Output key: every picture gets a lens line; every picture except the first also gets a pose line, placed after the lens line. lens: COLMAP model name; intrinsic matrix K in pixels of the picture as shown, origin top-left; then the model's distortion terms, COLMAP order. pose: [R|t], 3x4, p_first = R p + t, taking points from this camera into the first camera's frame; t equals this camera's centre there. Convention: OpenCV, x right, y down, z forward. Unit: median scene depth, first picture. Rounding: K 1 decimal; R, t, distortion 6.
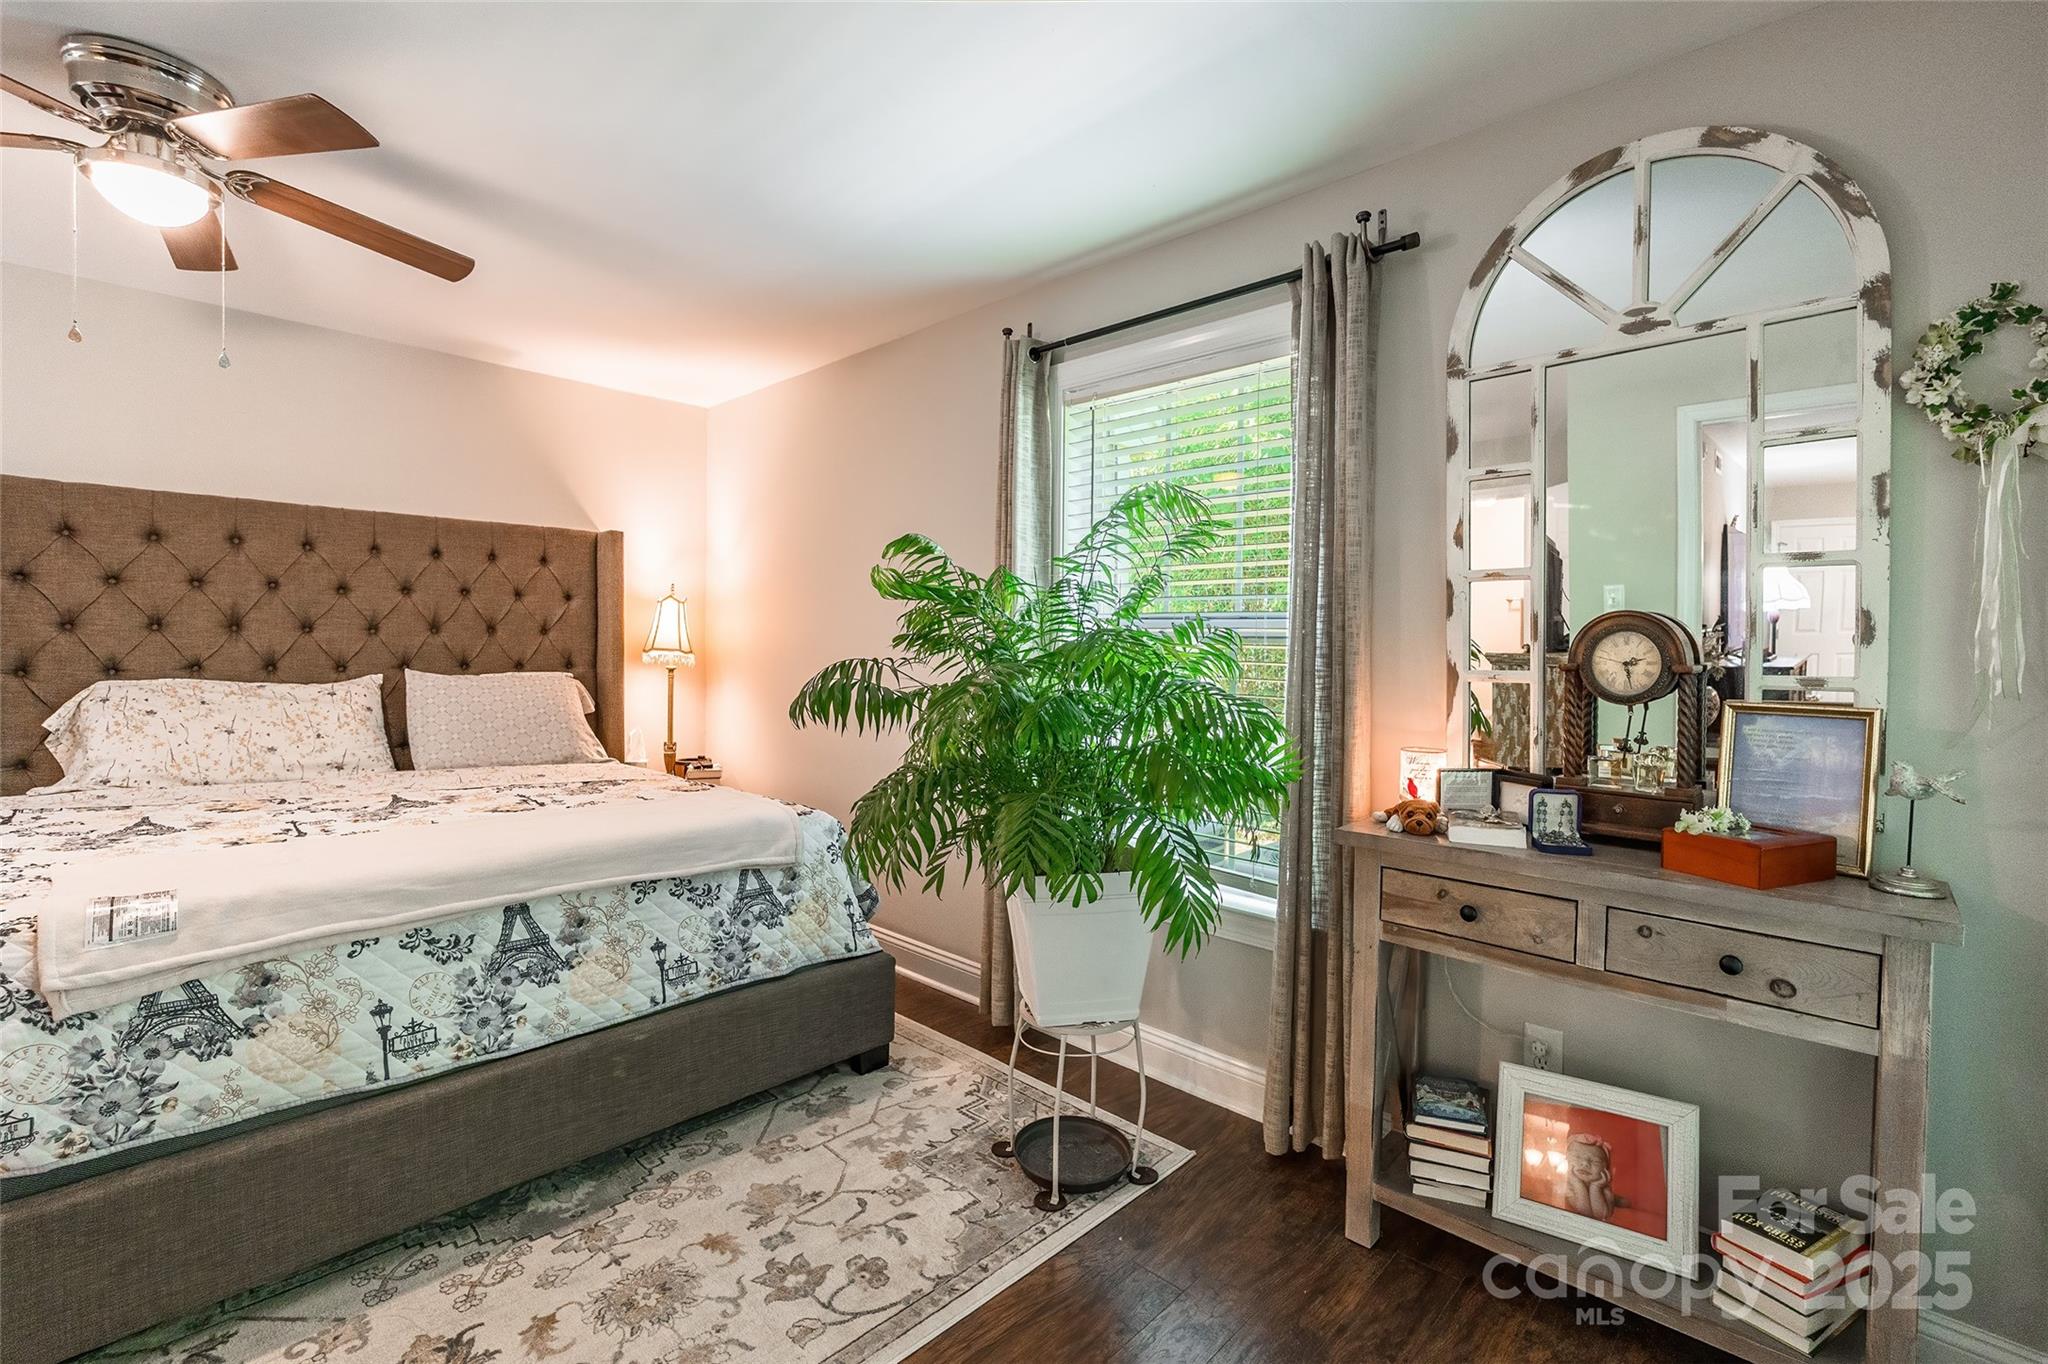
lens RADIAL K [[921.5, 0, 1035.9], [0, 921.5, 666.6], [0, 0, 1]] dist [-0.005660, 0.000122]
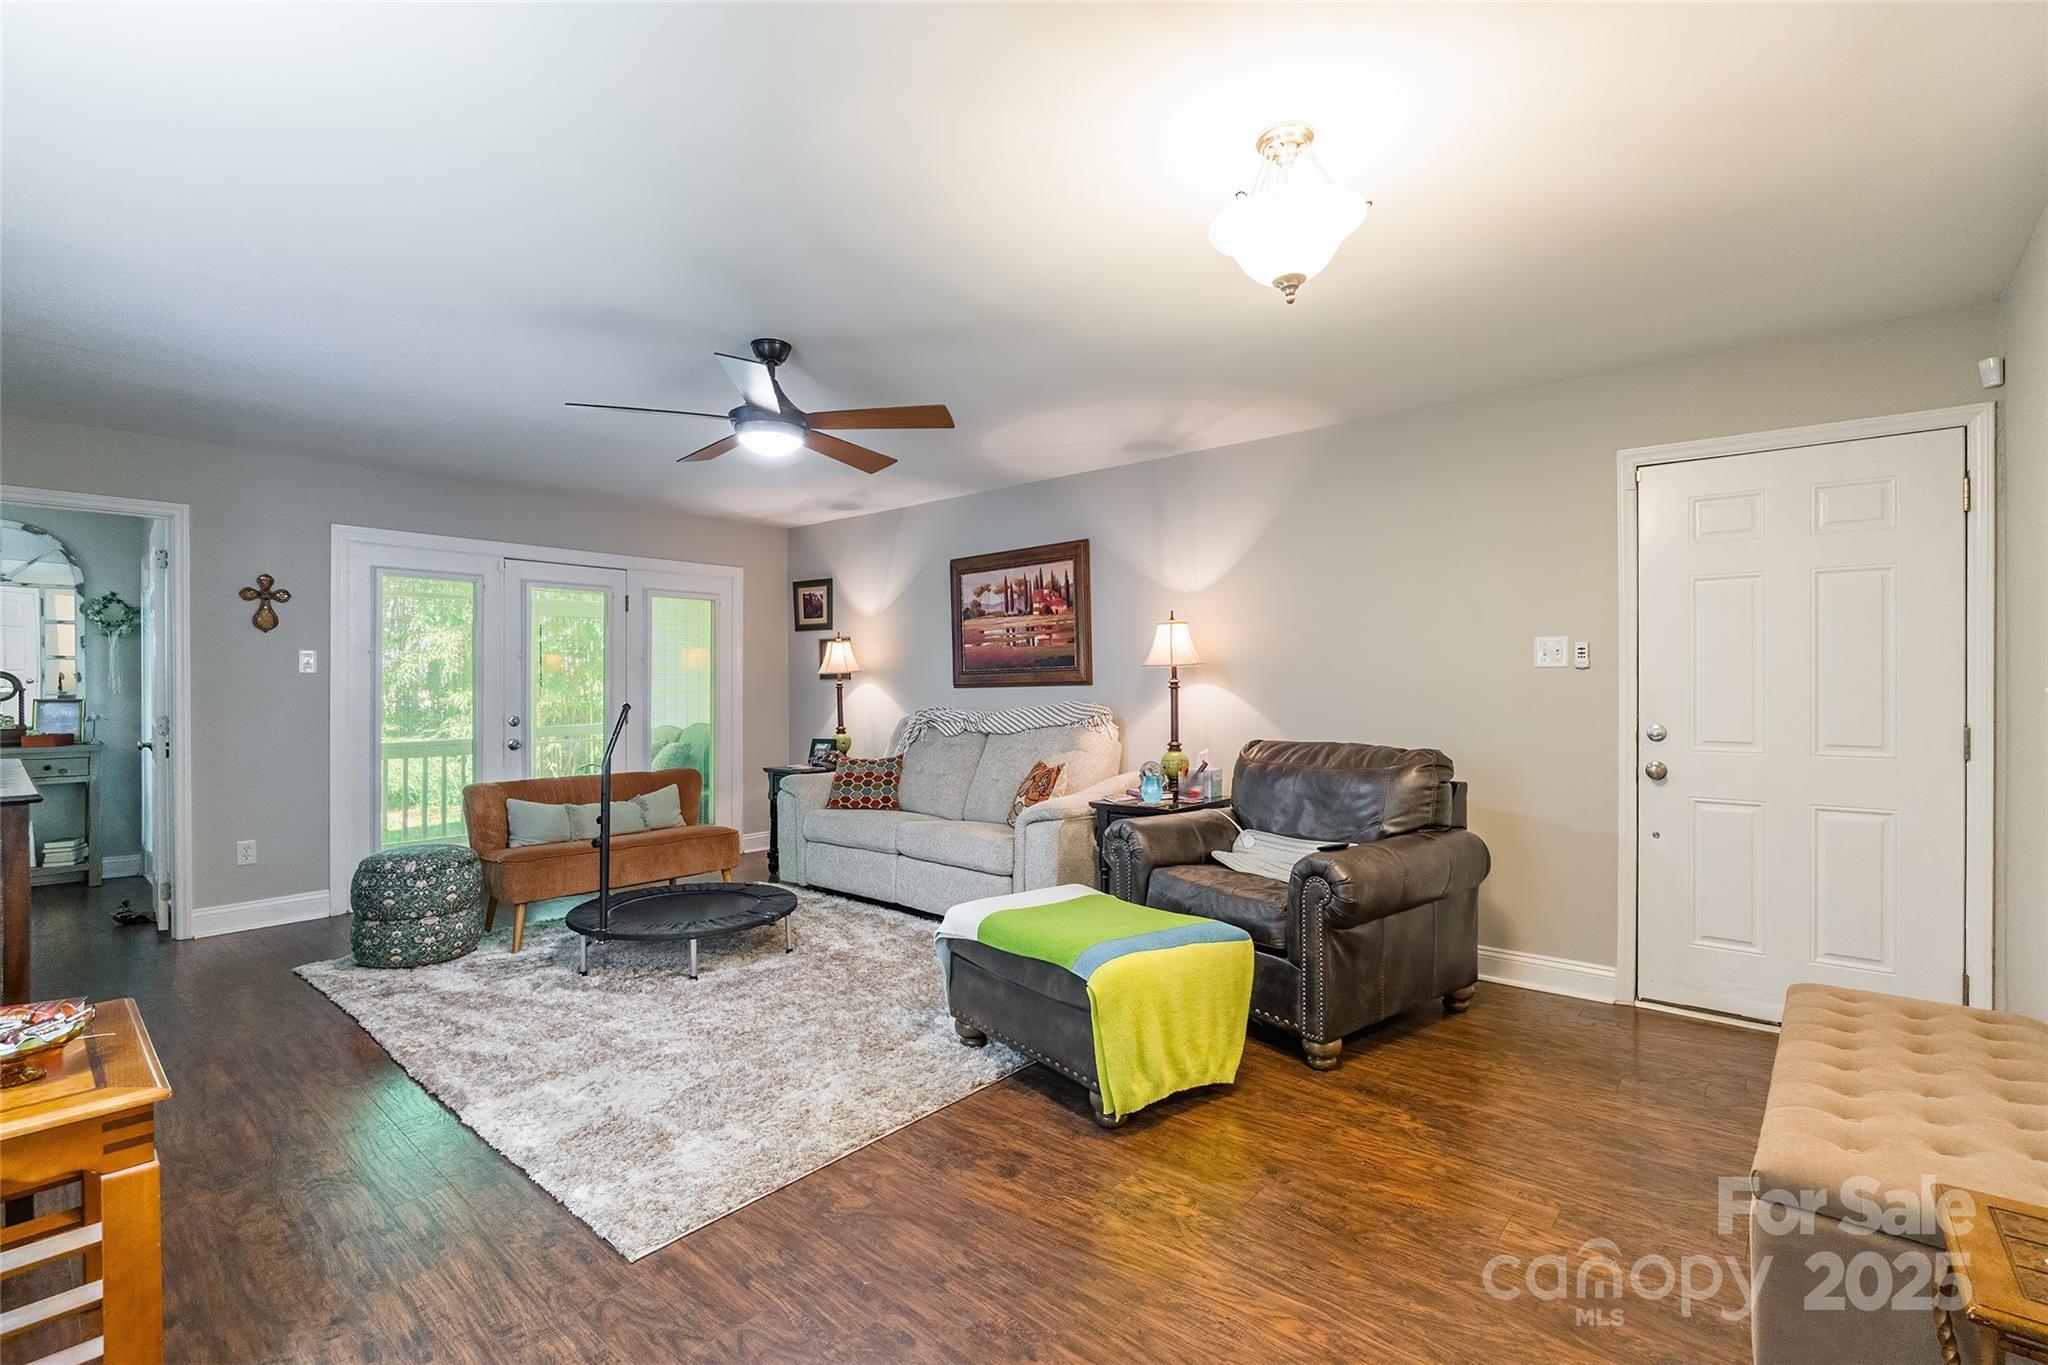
lens RADIAL K [[921.5, 0, 1034.7], [0, 921.5, 680.4], [0, 0, 1]] dist [-0.005660, 0.000122]
pose [[-0.041297, -0.004828, 0.999135, -0.964846], [0.019323, 0.999797, 0.005630, 0.007888], [-0.998960, 0.019539, -0.041196, -0.884117]]
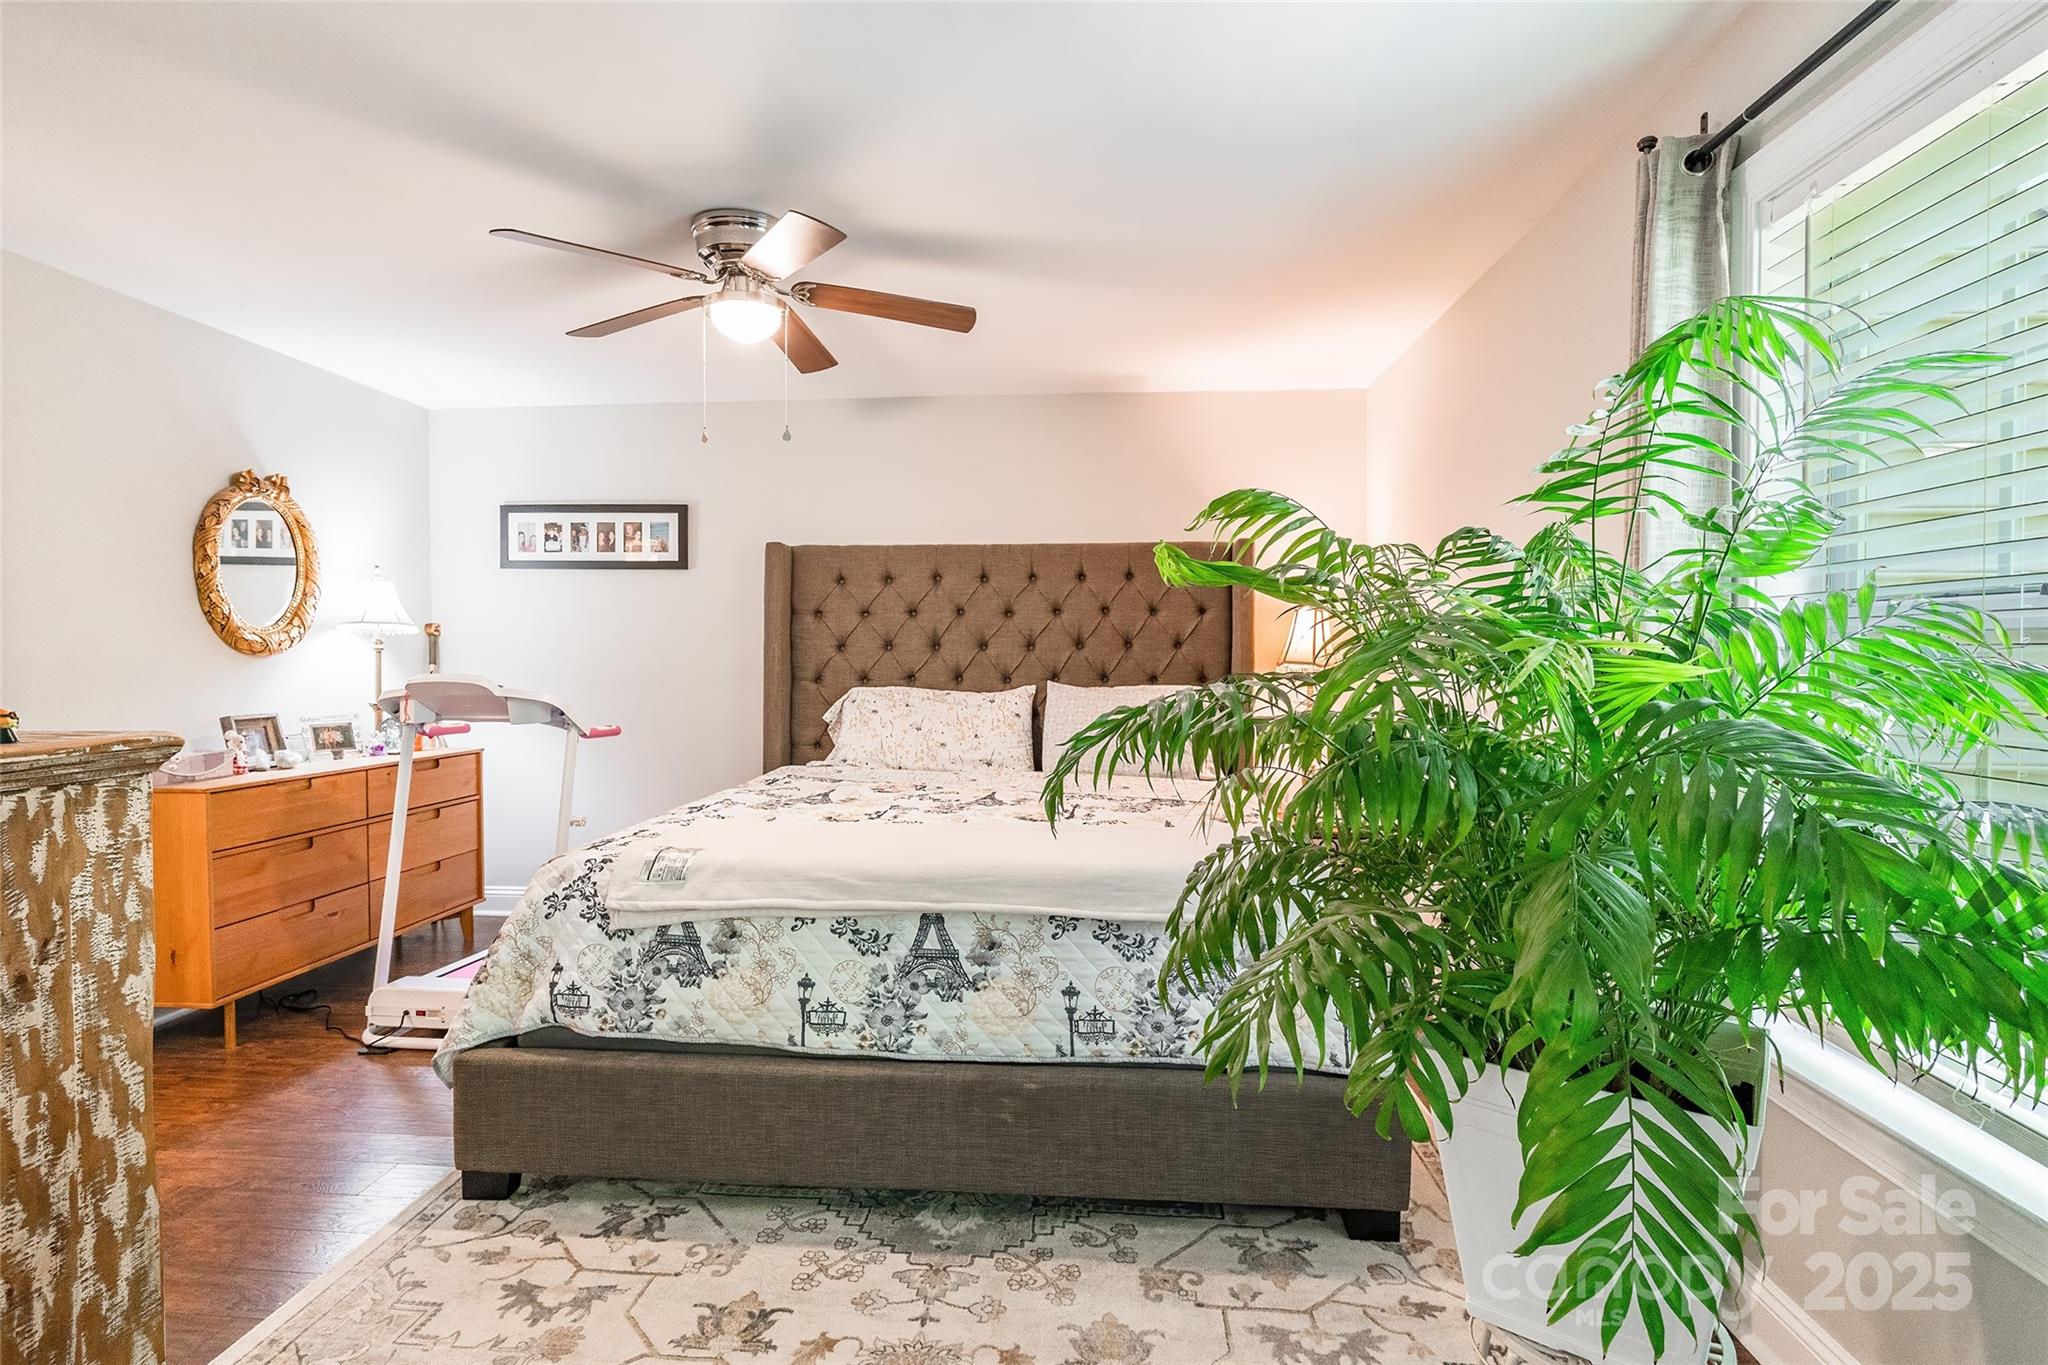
lens RADIAL K [[921.5, 0, 1018.6], [0, 921.5, 679.4], [0, 0, 1]] dist [-0.005660, 0.000122]
pose [[0.617708, 0.010189, -0.786341, 0.274393], [-0.011166, 0.999929, 0.004184, -0.005500], [0.786328, 0.006196, 0.617778, 0.413787]]
